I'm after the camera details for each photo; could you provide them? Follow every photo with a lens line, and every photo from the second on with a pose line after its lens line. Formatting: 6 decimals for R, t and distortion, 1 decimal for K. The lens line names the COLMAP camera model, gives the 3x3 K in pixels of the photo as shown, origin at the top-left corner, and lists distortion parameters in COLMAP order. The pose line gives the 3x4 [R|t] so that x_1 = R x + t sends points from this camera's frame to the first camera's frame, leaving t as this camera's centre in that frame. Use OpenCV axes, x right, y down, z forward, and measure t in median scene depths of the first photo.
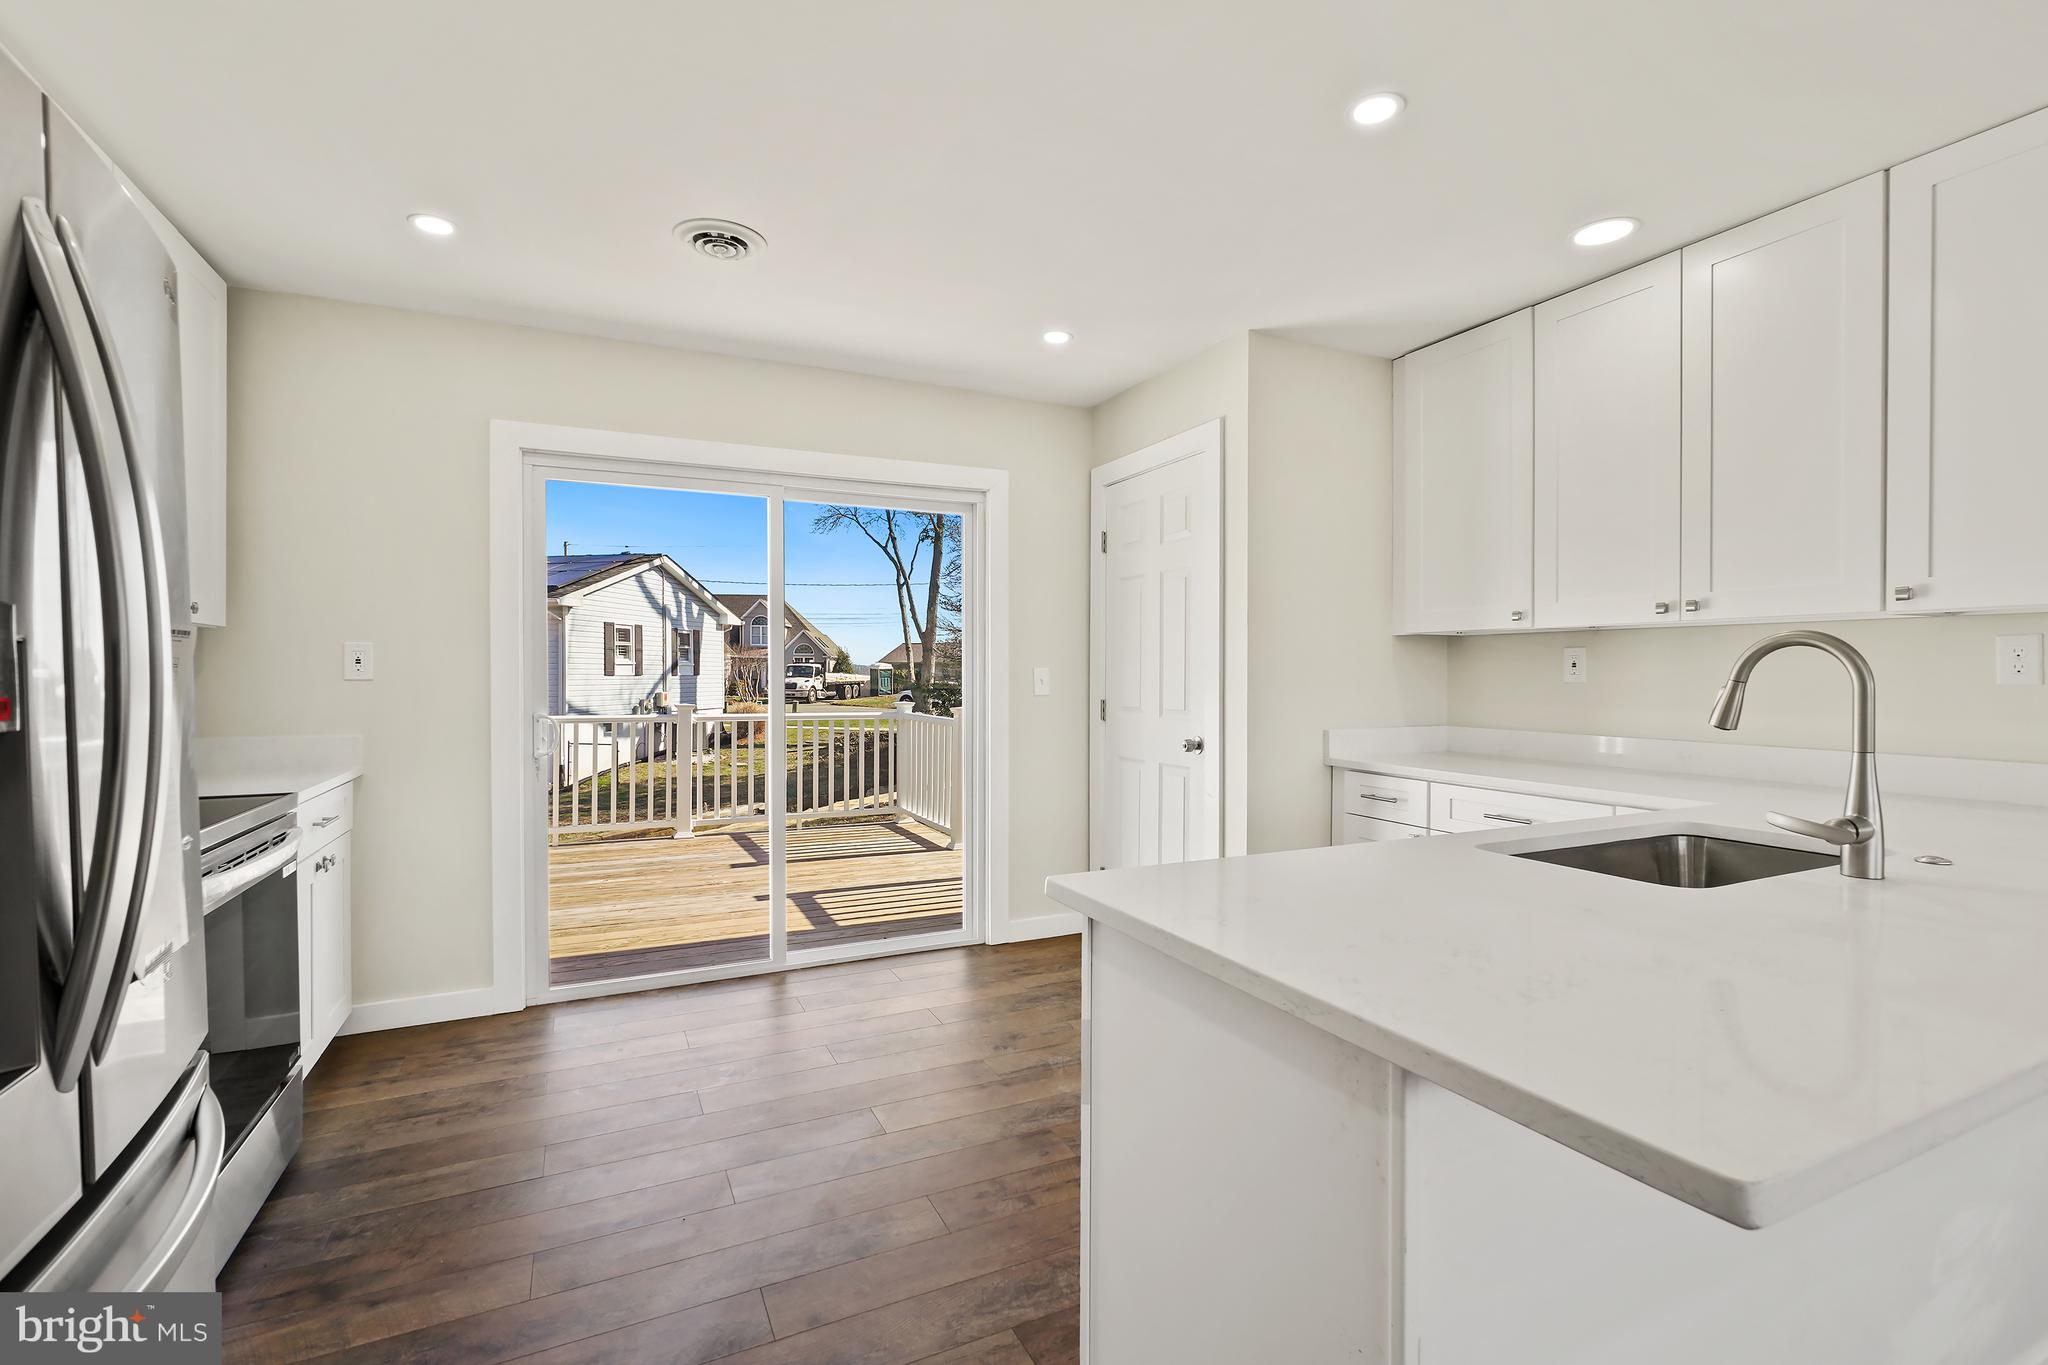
lens RADIAL K [[918.1, 0, 1024.0], [0, 918.1, 682.5], [0, 0, 1]] dist [0.001707, 0.000365]
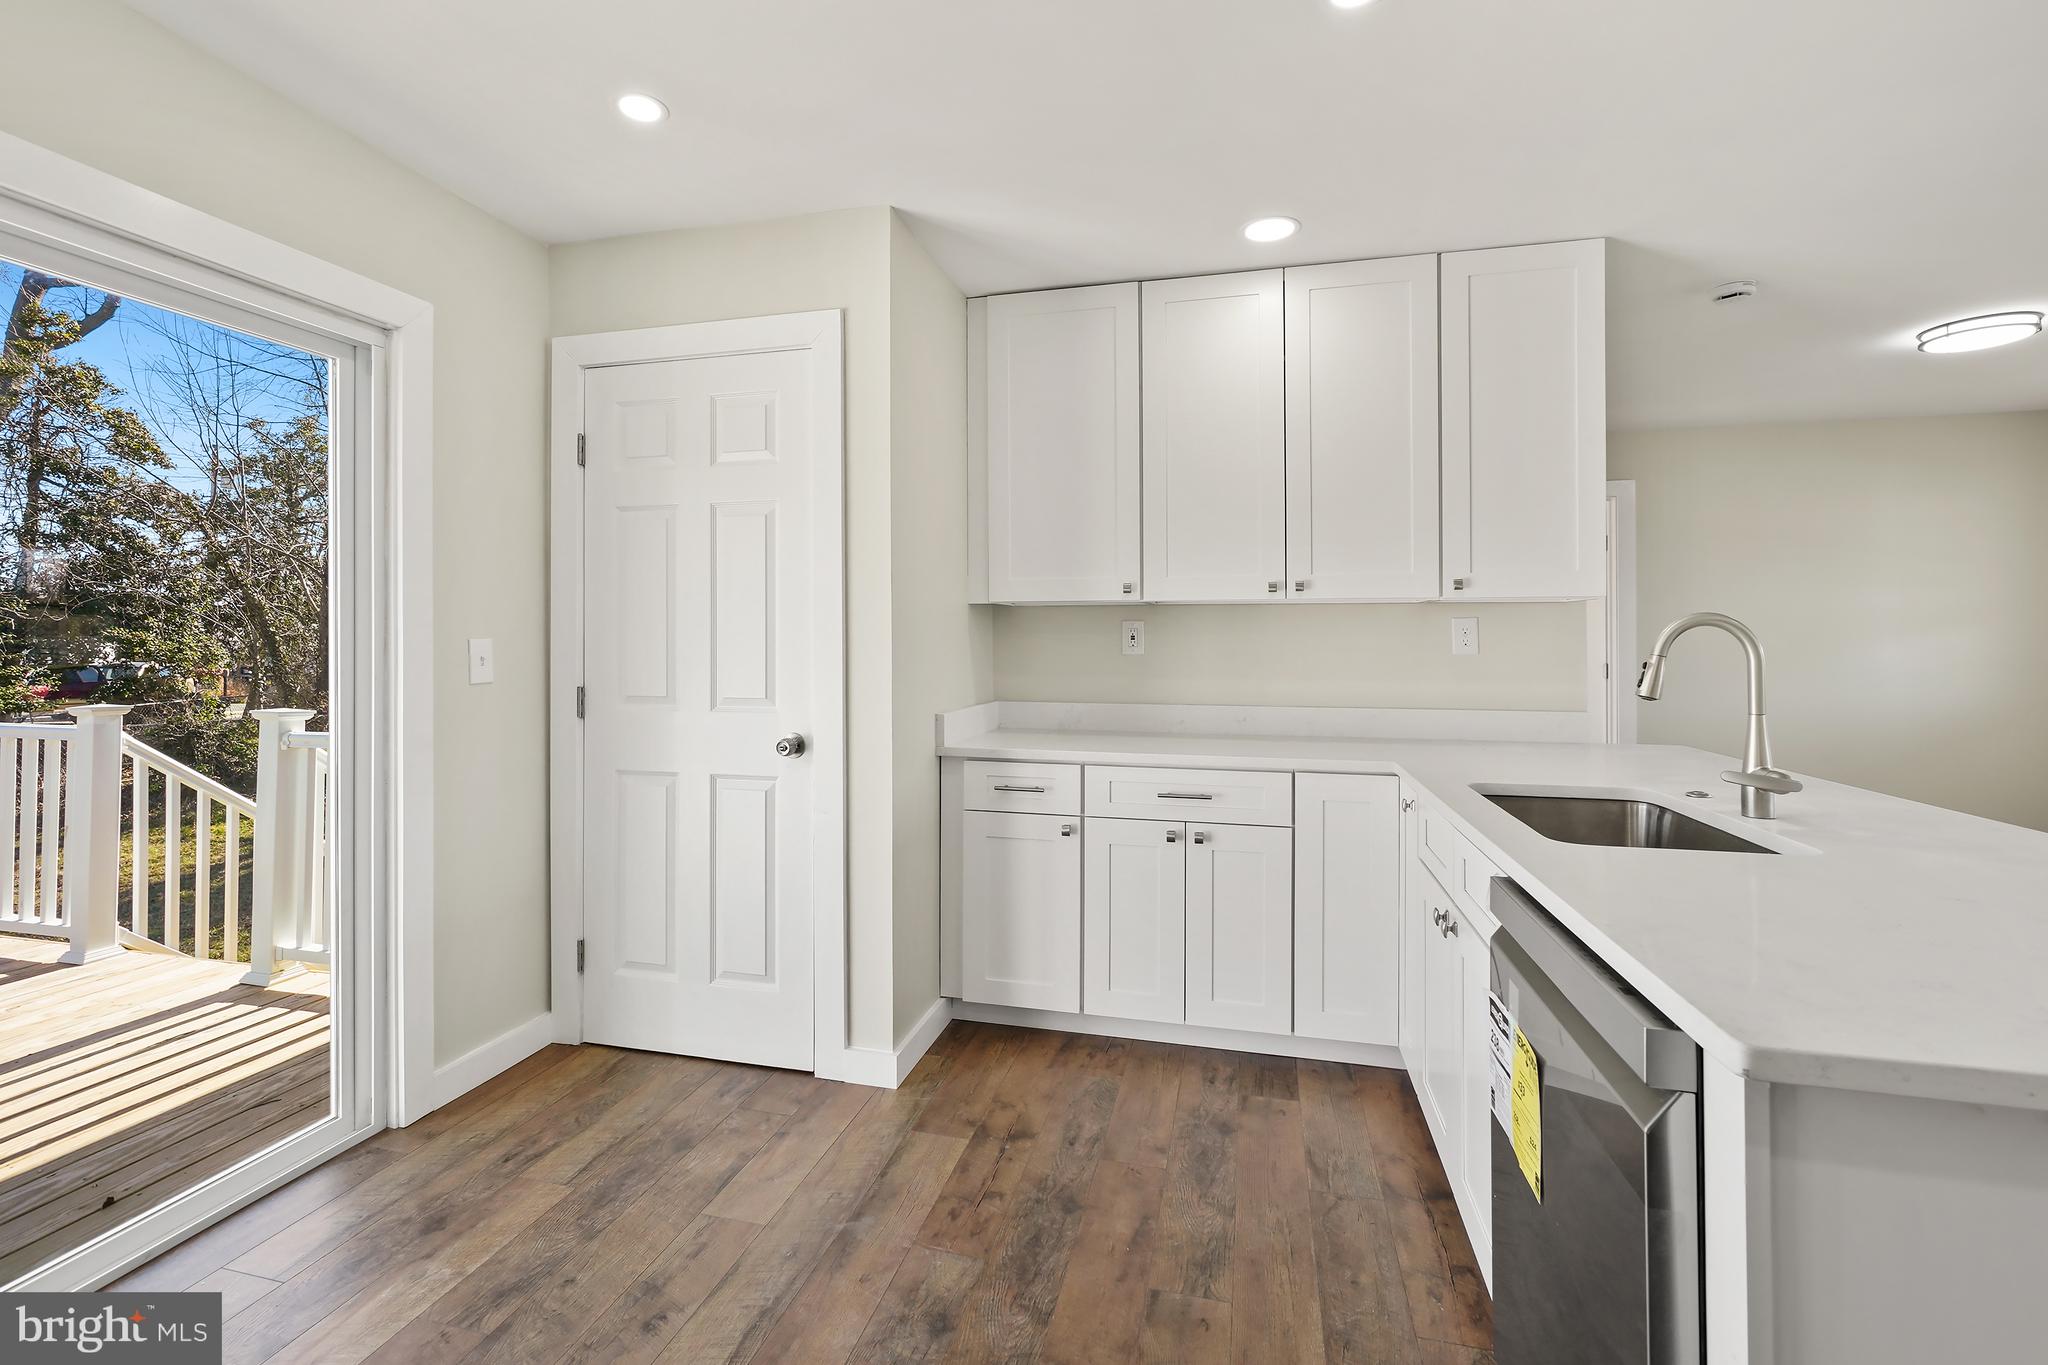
lens RADIAL K [[927.4, 0, 1017.5], [0, 927.4, 636.2], [0, 0, 1]] dist [-0.001575, 0.000537]
pose [[0.646496, 0.003477, 0.762909, -0.254189], [0.007924, 0.999905, -0.011272, -0.008893], [-0.762876, 0.013333, 0.646407, 0.372976]]
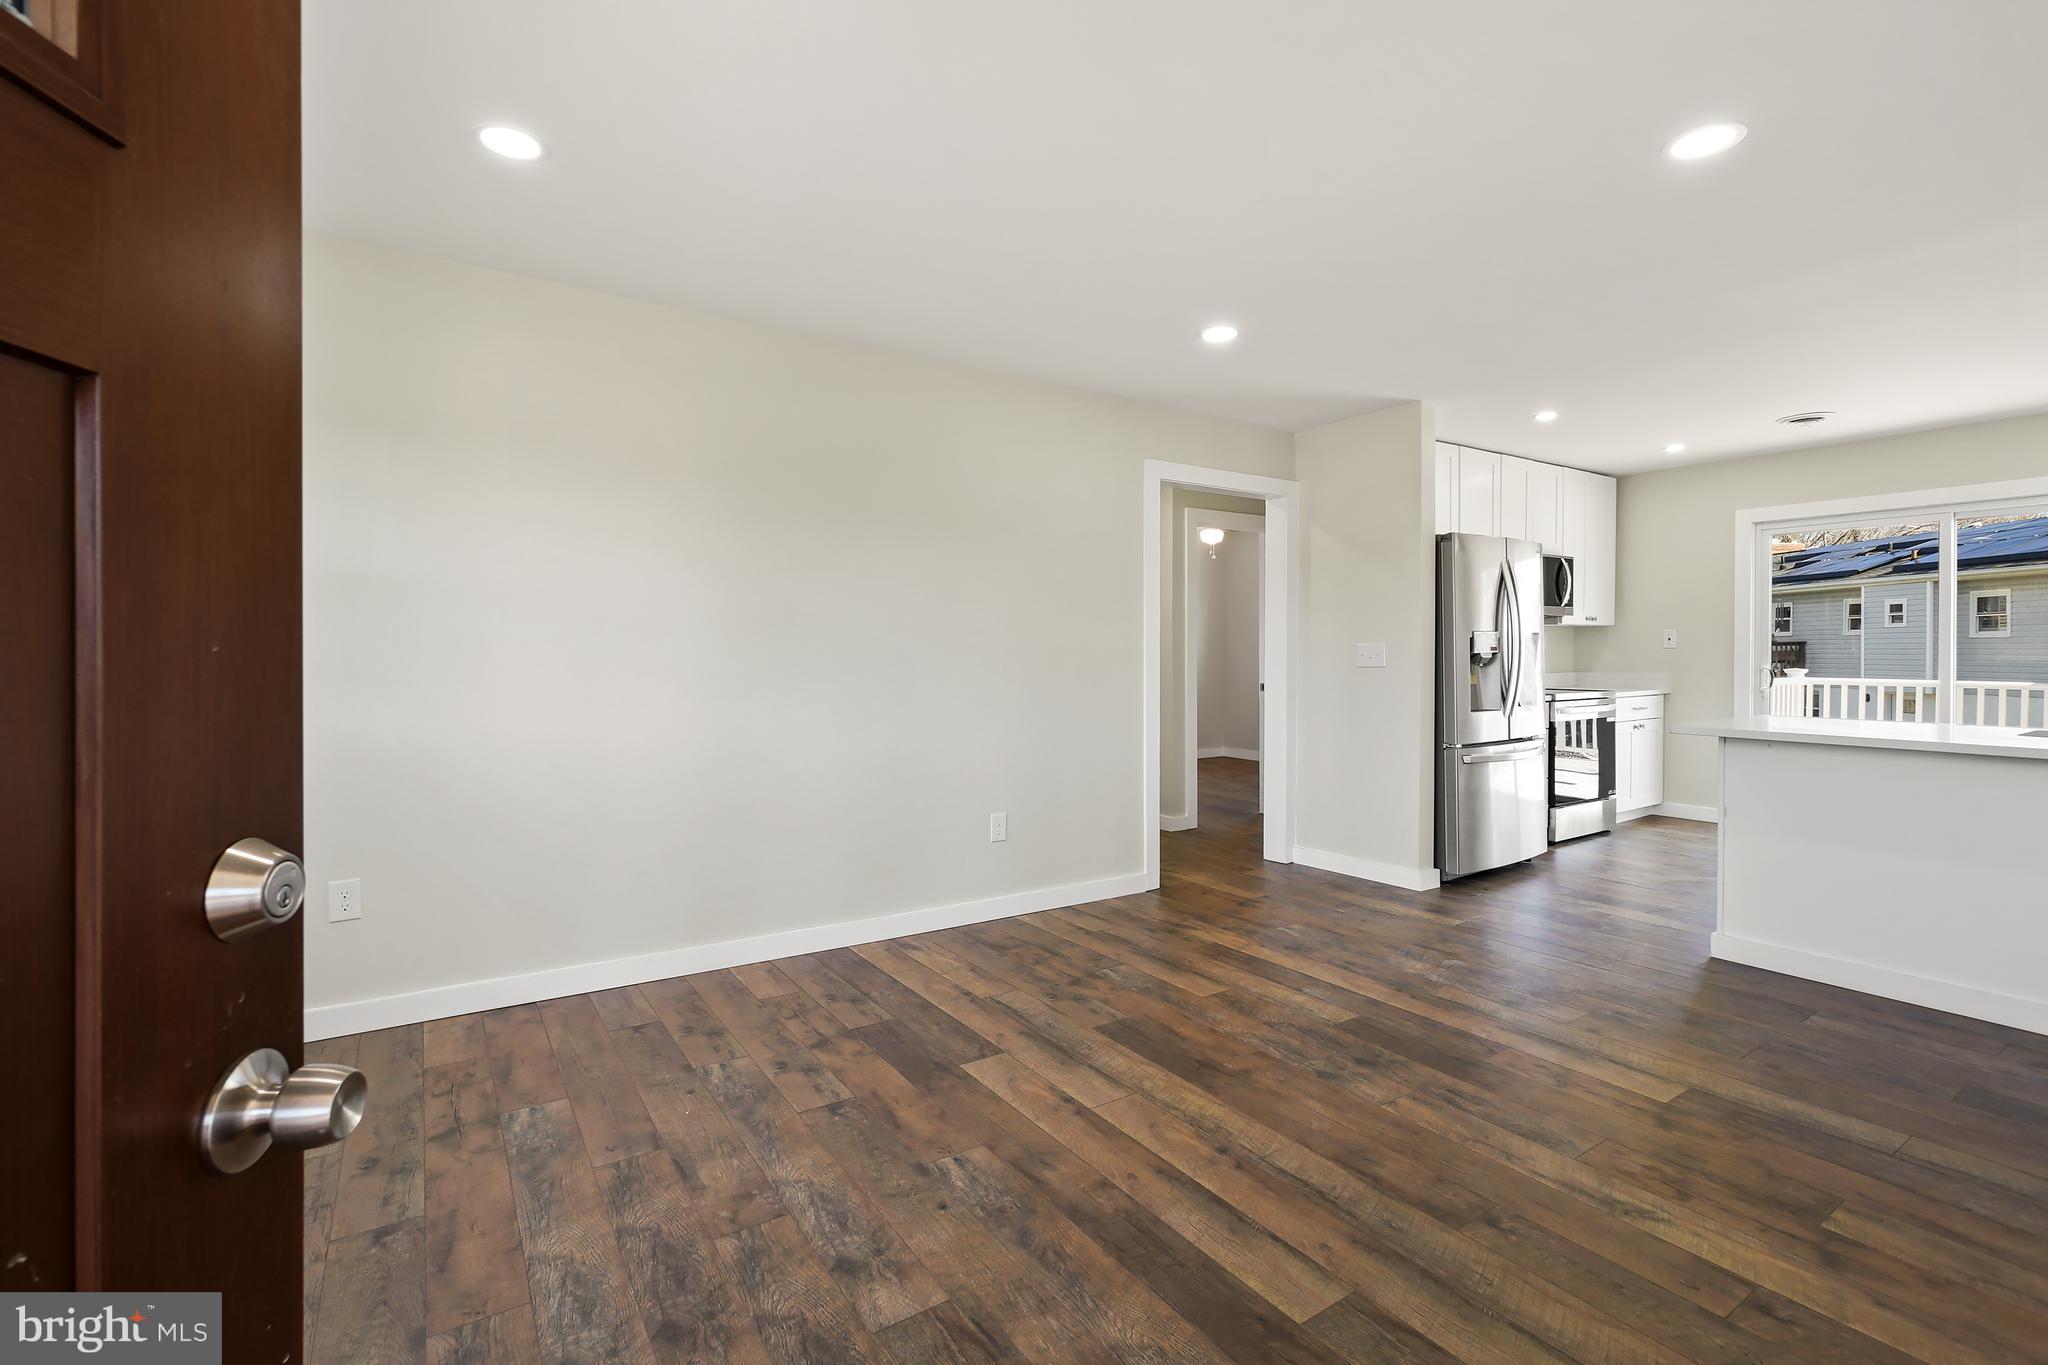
lens RADIAL K [[896.5, 0, 1022.2], [0, 896.5, 656.4], [0, 0, 1]] dist [-0.001669, 0.001191]
pose [[0.131885, 0.004759, -0.991254, 0.935566], [-0.007418, 0.999965, 0.003814, 0.016619], [0.991237, 0.006850, 0.131915, -0.620870]]
